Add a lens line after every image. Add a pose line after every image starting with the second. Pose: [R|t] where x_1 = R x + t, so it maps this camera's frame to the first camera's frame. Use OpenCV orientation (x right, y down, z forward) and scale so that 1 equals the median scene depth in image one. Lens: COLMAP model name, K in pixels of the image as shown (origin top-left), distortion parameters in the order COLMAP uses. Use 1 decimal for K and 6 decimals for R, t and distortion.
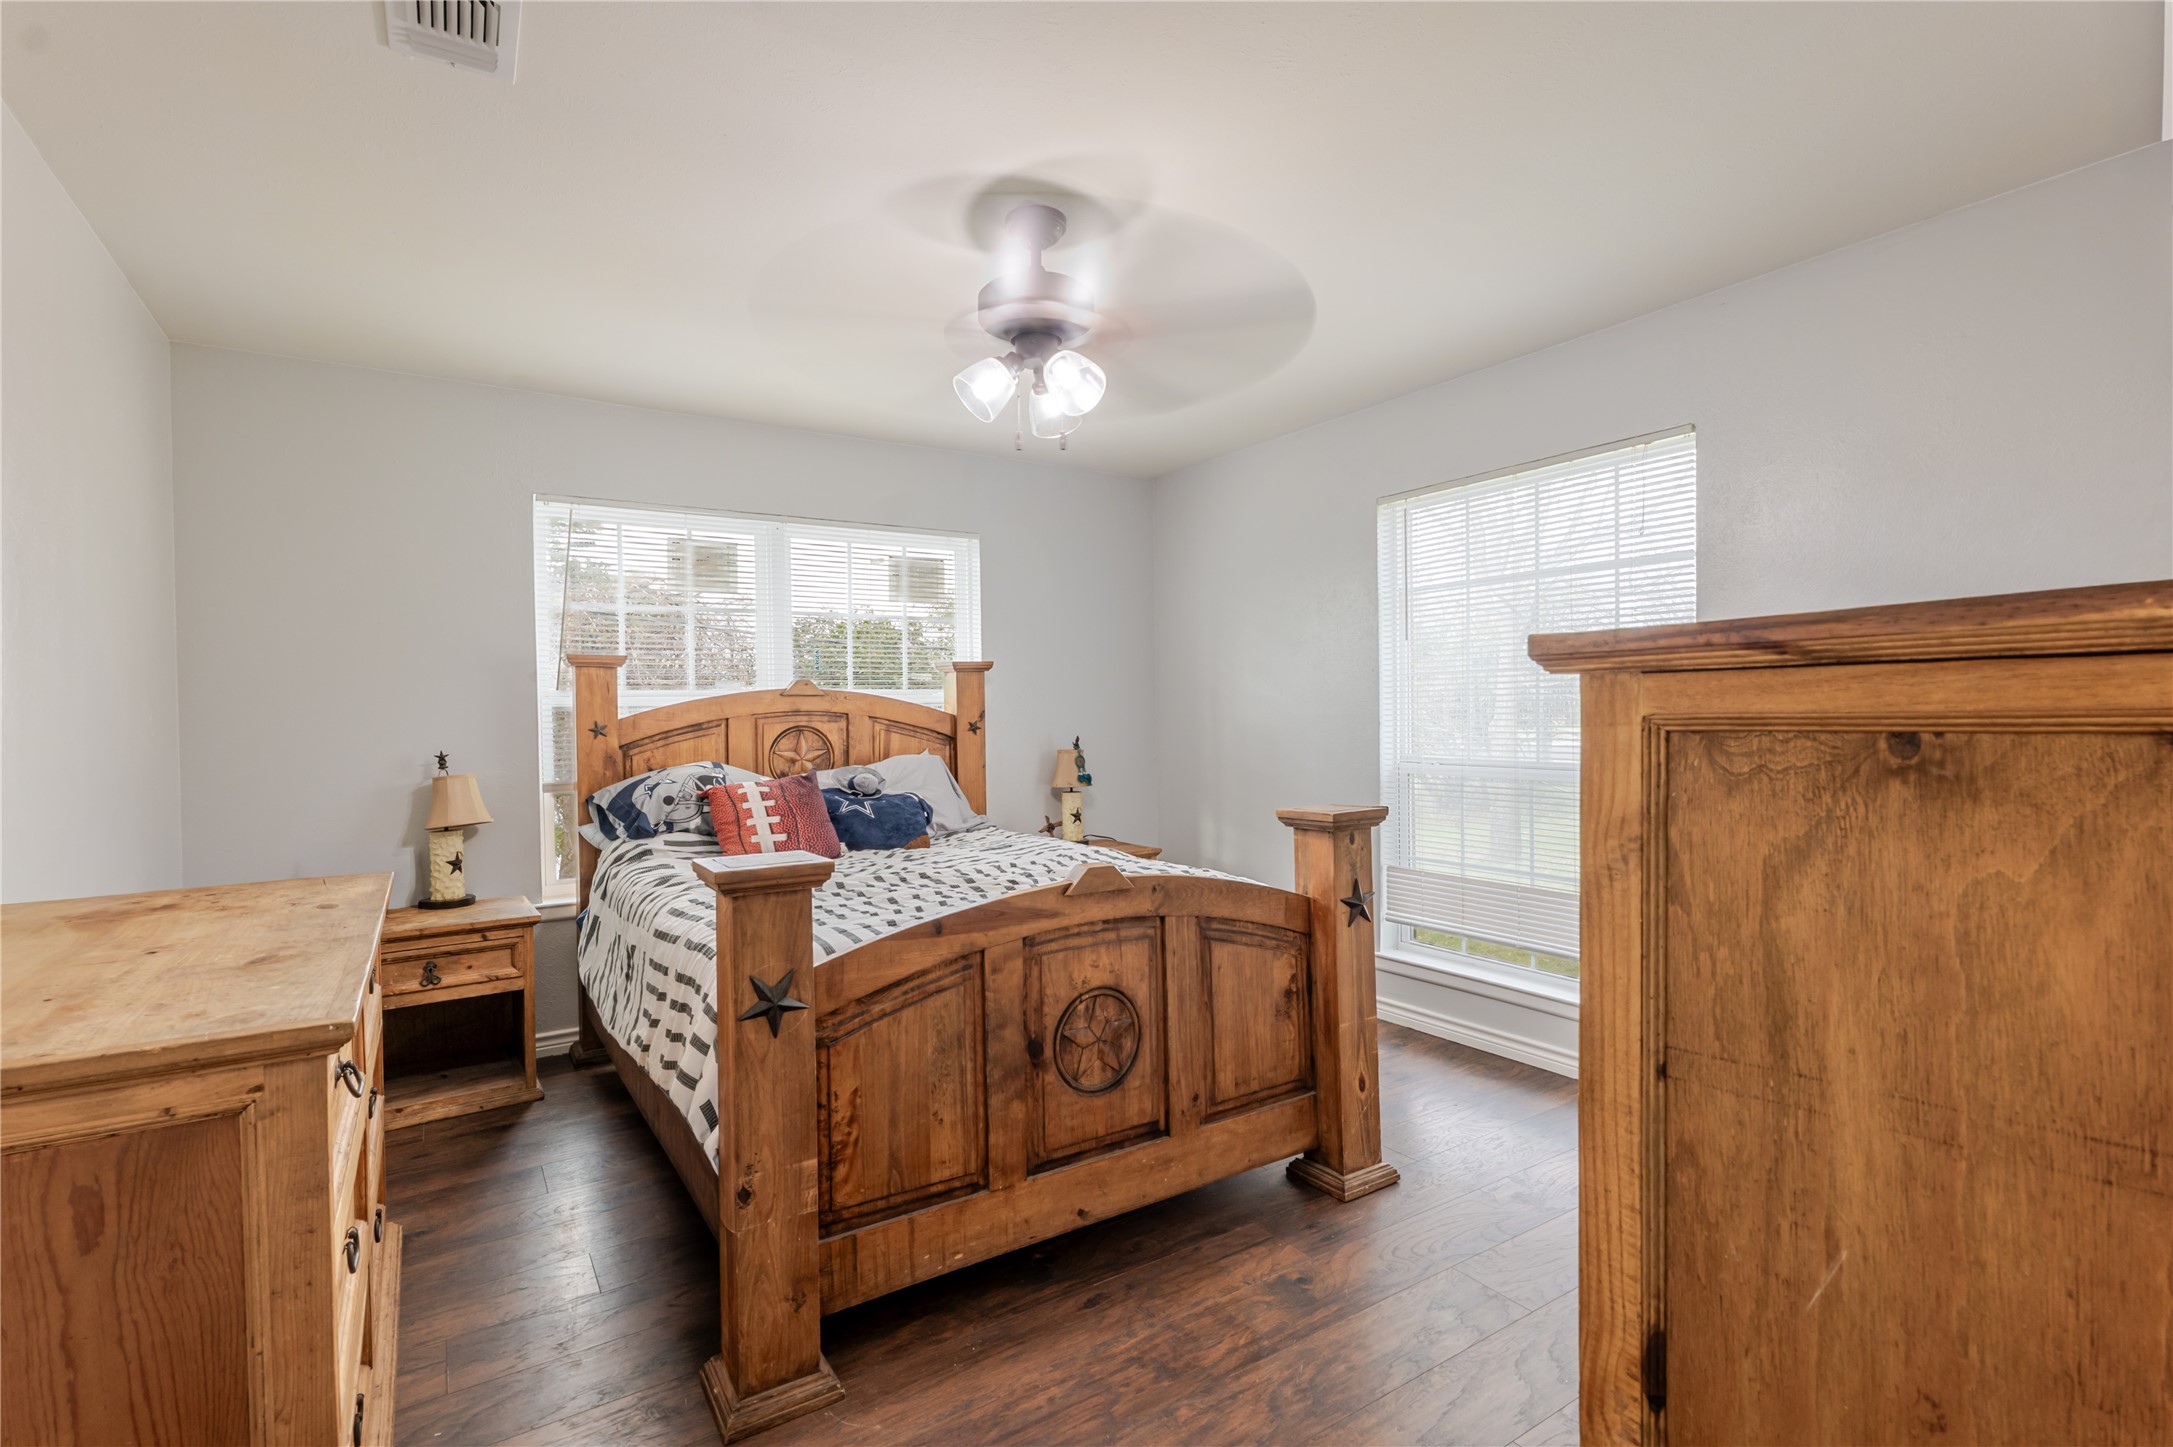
lens RADIAL K [[1006.6, 0, 1089.3], [0, 1006.6, 722.2], [0, 0, 1]] dist [0.003929, 0.002751]
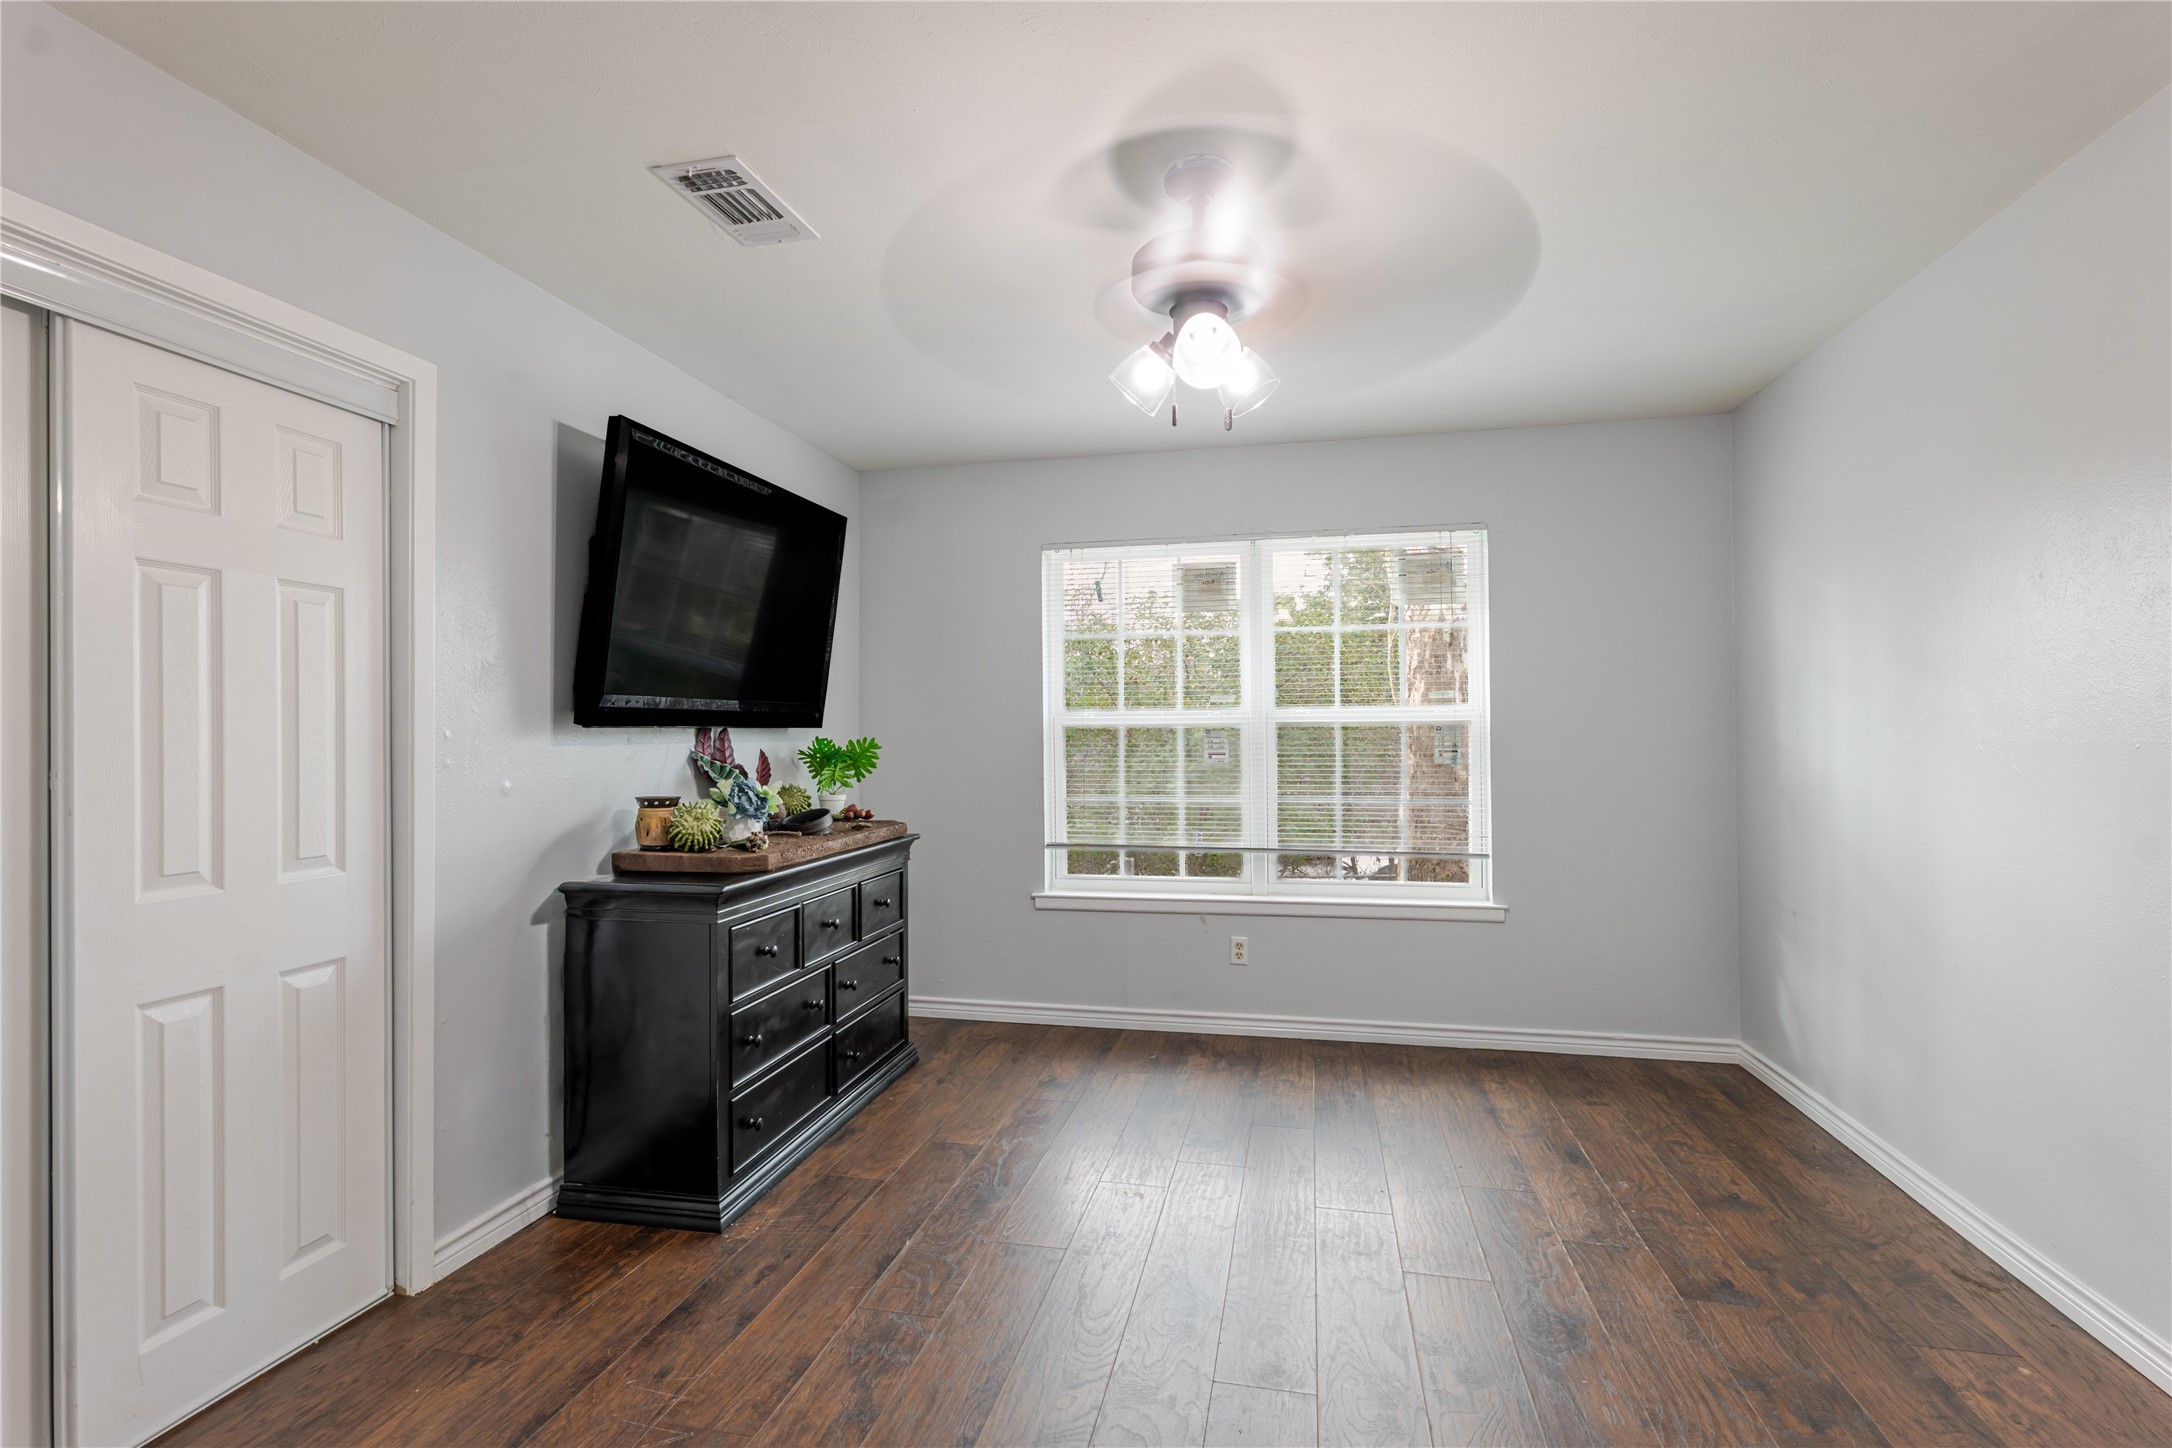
lens RADIAL K [[1006.1, 0, 1088.2], [0, 1006.1, 728.5], [0, 0, 1]] dist [0.003929, 0.002751]
pose [[0.733395, 0.006423, -0.679773, 0.439393], [-0.009567, 0.999954, -0.000873, -0.020437], [0.679736, 0.007144, 0.733422, 0.298991]]
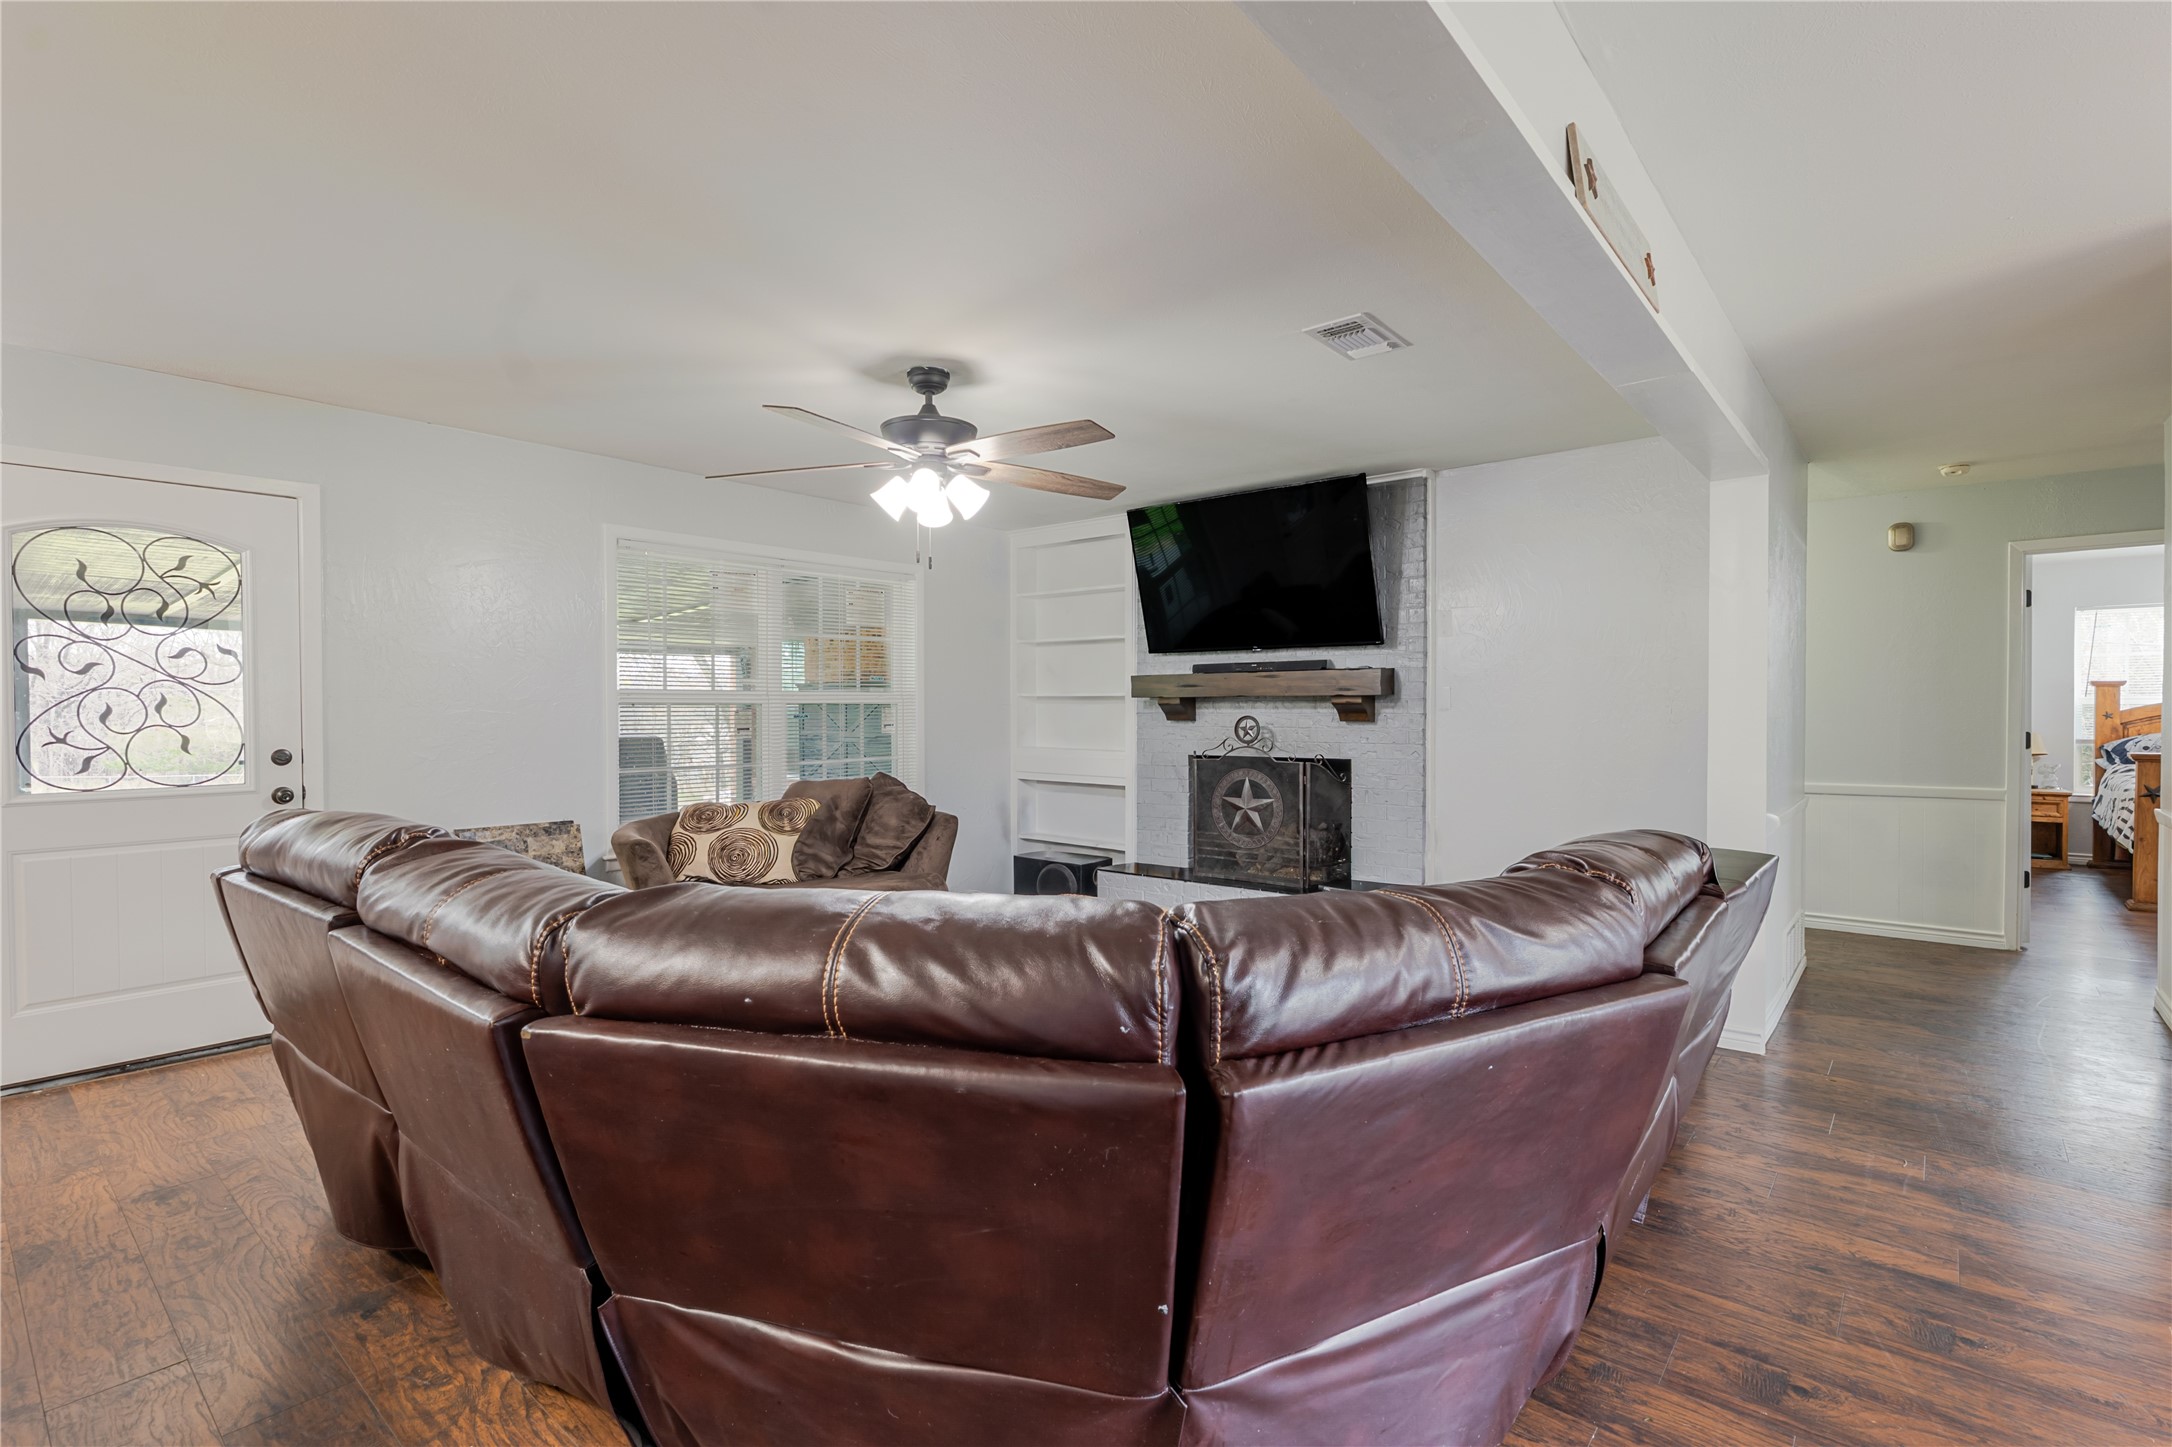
lens RADIAL K [[1006.1, 0, 1083.4], [0, 1006.1, 723.3], [0, 0, 1]] dist [0.003929, 0.002751]
pose [[0.284319, 0.017354, -0.958573, 1.431236], [-0.007533, 0.999846, 0.015867, 0.009385], [0.958700, 0.002710, 0.284405, -2.541603]]
